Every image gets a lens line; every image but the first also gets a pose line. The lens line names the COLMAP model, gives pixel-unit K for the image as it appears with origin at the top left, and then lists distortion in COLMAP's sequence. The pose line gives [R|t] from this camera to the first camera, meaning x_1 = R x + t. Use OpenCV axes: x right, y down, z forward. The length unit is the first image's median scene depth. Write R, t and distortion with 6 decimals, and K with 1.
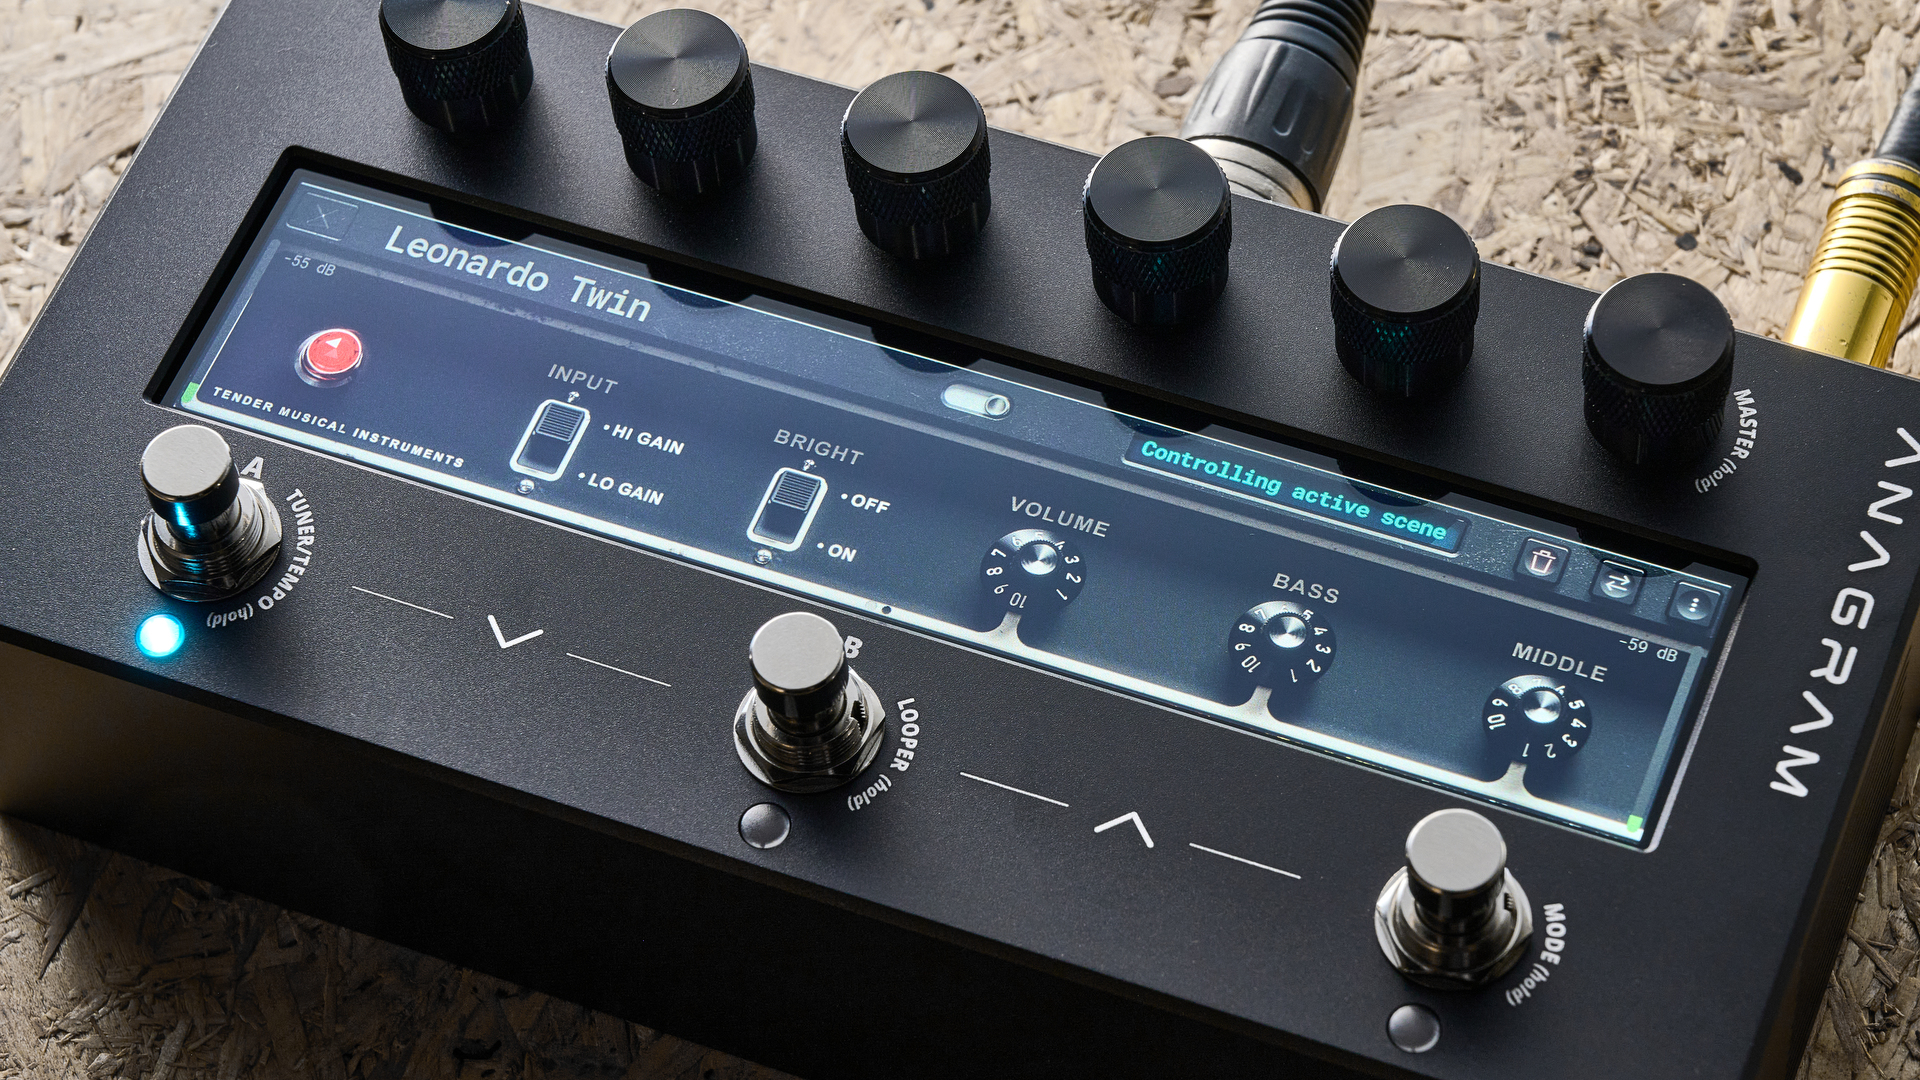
lens RADIAL K [[5070.6, 0, 960.0], [0, 5070.6, 540.0], [0, 0, 1]] dist [-0.203250, -0.222393]
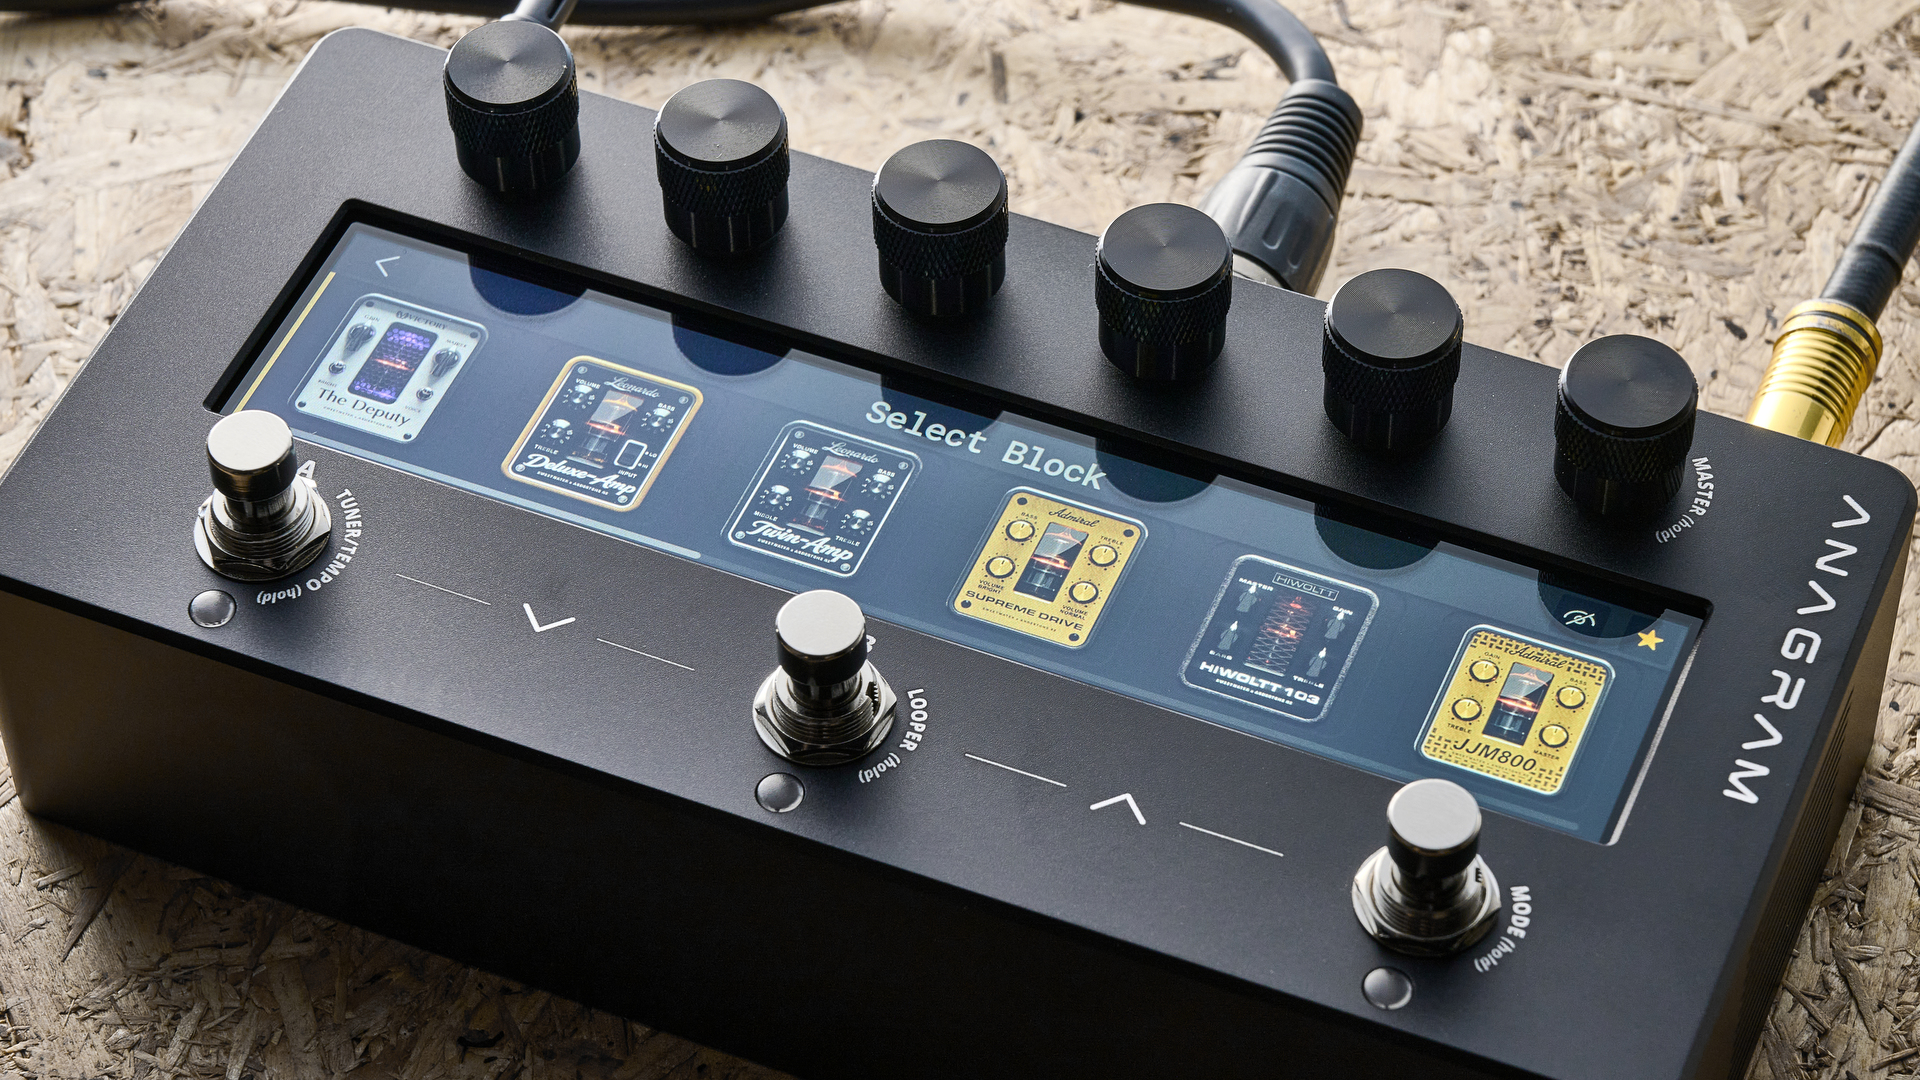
lens RADIAL K [[5070.6, 0, 960.0], [0, 5070.6, 540.0], [0, 0, 1]] dist [-0.203250, -0.222393]
pose [[0.998284, 0.049892, 0.030664, -0.032013], [-0.045246, 0.989534, -0.137025, 0.131209], [-0.037179, 0.135402, 0.990093, -0.053737]]
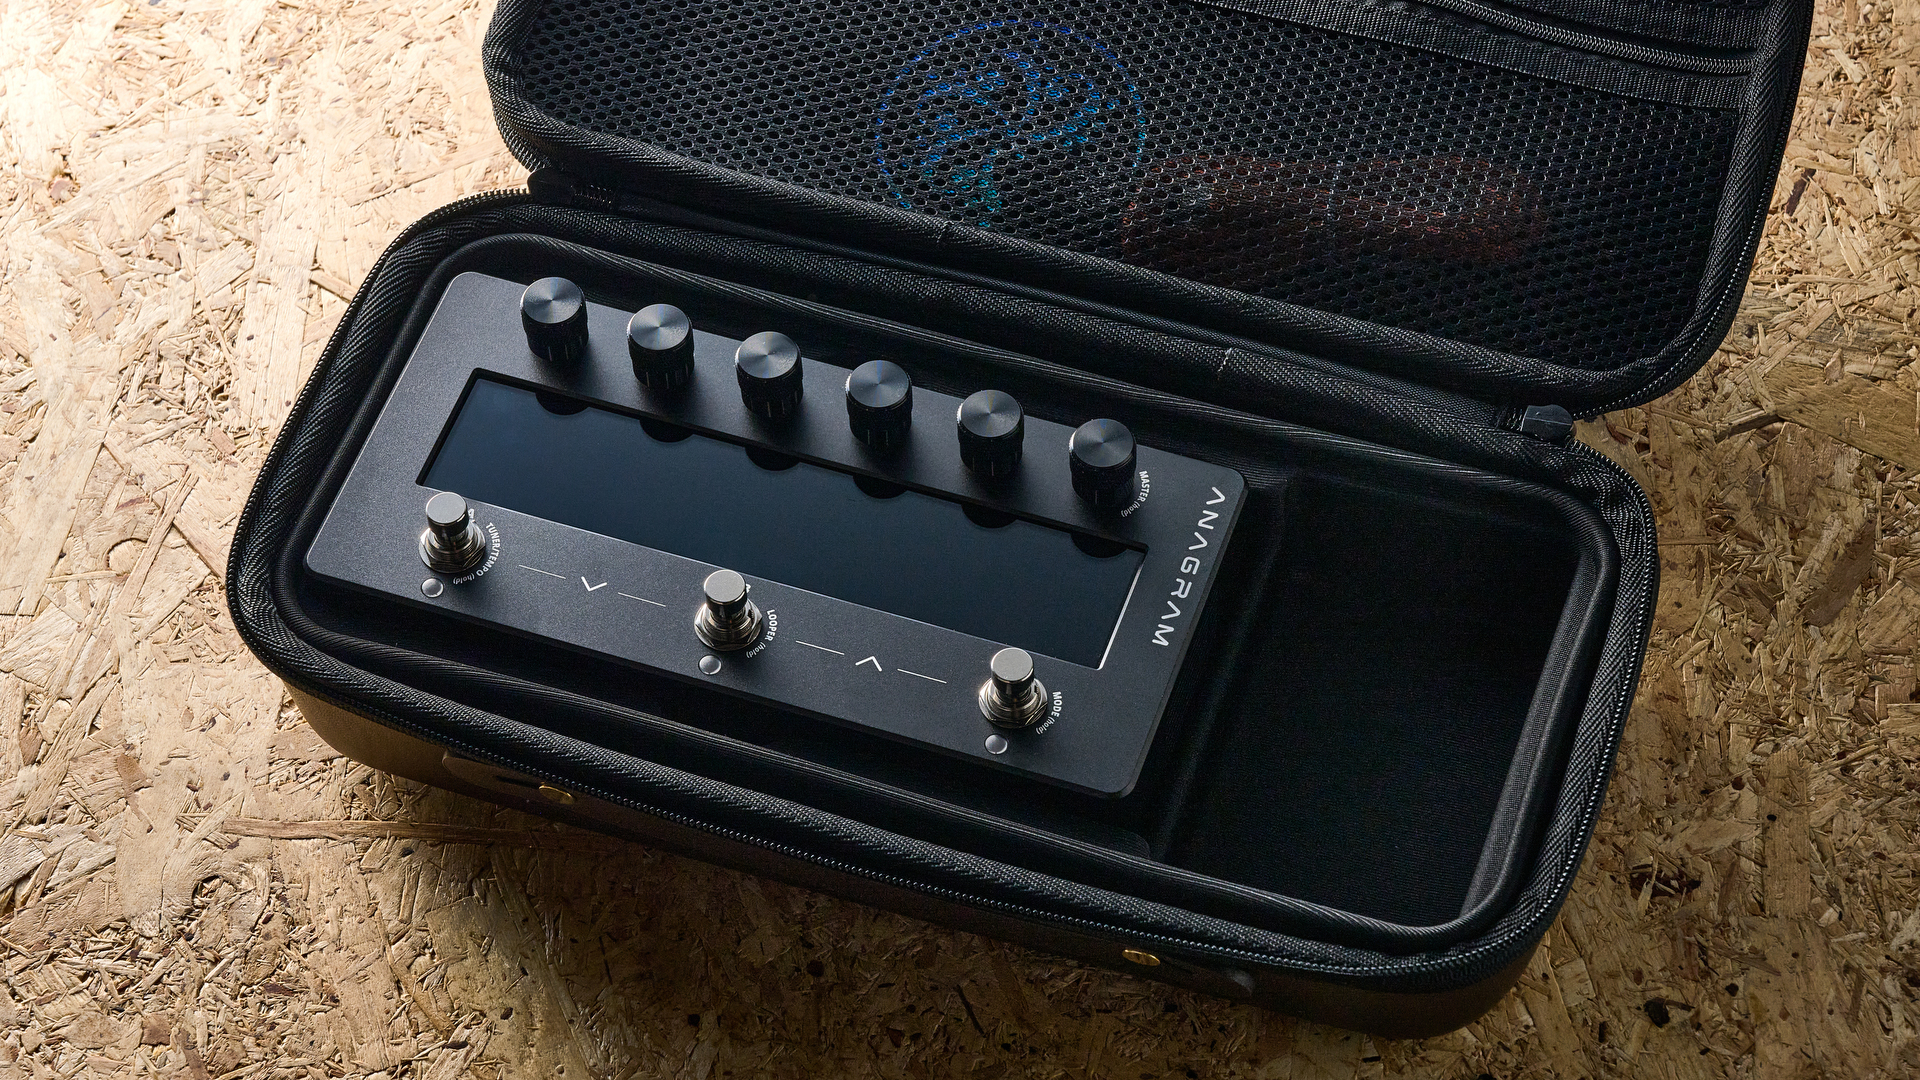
lens RADIAL K [[4626.7, 0, 960.0], [0, 4626.7, 540.0], [0, 0, 1]] dist [-0.264944, -0.077724]
pose [[0.997885, -0.008997, 0.064383, -0.052864], [0.011950, 0.998887, -0.045630, 0.085422], [-0.063901, 0.046303, 0.996881, -0.948383]]
